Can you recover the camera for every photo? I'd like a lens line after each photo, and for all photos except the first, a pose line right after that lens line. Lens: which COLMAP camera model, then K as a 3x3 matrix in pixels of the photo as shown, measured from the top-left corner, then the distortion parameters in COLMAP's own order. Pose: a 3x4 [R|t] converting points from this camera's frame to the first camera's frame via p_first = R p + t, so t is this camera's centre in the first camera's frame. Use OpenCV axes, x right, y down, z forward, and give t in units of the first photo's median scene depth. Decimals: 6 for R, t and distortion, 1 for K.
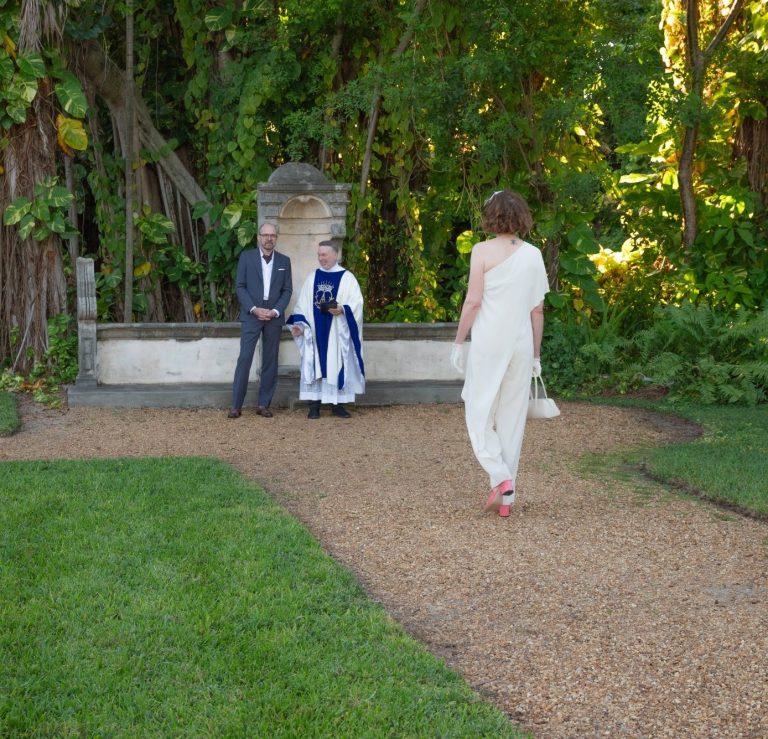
lens RADIAL K [[1465.3, 0, 417.9], [0, 1465.3, 367.9], [0, 0, 1]] dist [-0.045314, 0.119492]
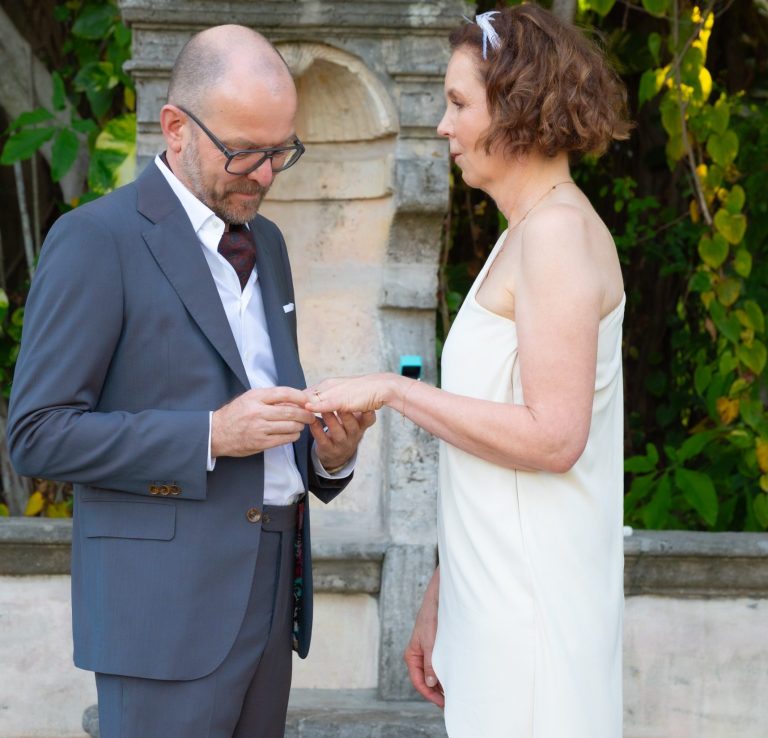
lens RADIAL K [[2353.6, 0, 385.0], [0, 2353.6, 492.9], [0, 0, 1]] dist [-0.002488, 0.327221]
pose [[0.988115, 0.024992, -0.151671, 0.004628], [-0.026354, 0.999628, -0.006978, -0.034332], [0.151440, 0.010893, 0.988406, 0.569410]]
